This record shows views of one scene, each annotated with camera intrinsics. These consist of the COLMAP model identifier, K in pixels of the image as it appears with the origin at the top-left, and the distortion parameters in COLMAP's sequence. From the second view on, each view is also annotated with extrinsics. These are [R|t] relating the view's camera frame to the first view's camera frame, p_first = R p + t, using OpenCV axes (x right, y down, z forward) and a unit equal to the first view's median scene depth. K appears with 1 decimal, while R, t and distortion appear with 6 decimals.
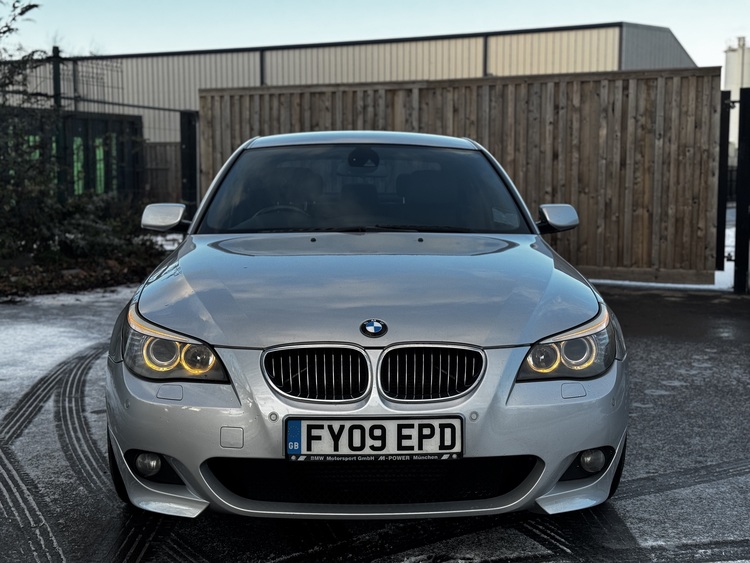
lens RADIAL K [[1033.6, 0, 375.0], [0, 1033.6, 281.5], [0, 0, 1]] dist [0.188029, -0.373656]
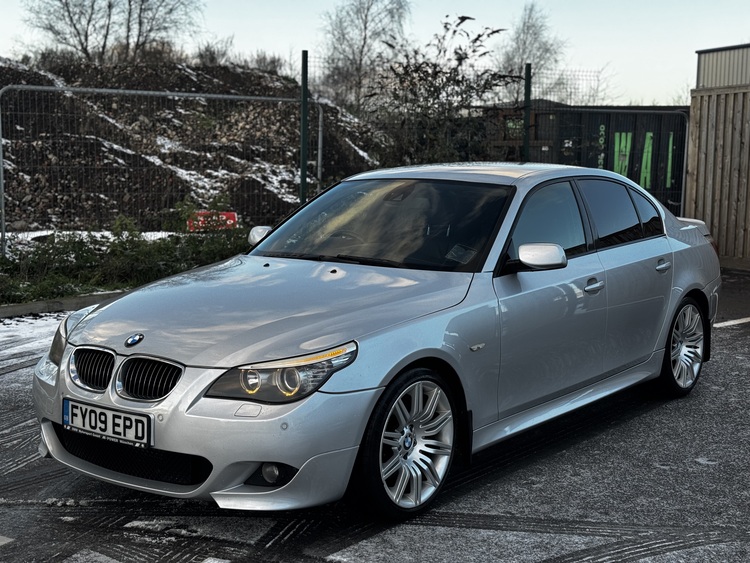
lens RADIAL K [[1033.6, 0, 375.0], [0, 1033.6, 281.5], [0, 0, 1]] dist [0.188029, -0.373656]
pose [[0.773156, 0.078550, -0.629332, 0.699422], [-0.067073, 0.996863, 0.042022, -0.069612], [0.630659, 0.009722, 0.775999, 0.107073]]
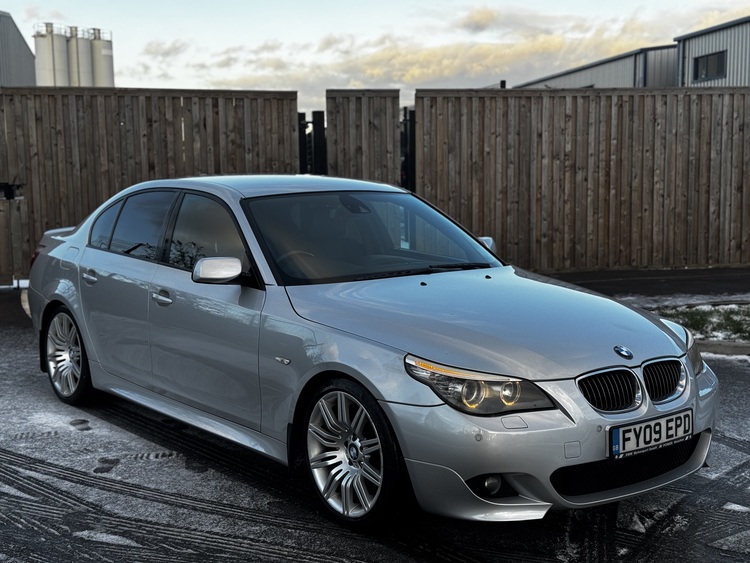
lens RADIAL K [[1033.6, 0, 375.0], [0, 1033.6, 281.5], [0, 0, 1]] dist [0.188029, -0.373656]
pose [[0.802112, -0.077107, 0.592174, -0.691064], [0.067441, 0.996981, 0.038466, -0.078894], [-0.593353, 0.009083, 0.804891, 0.067778]]
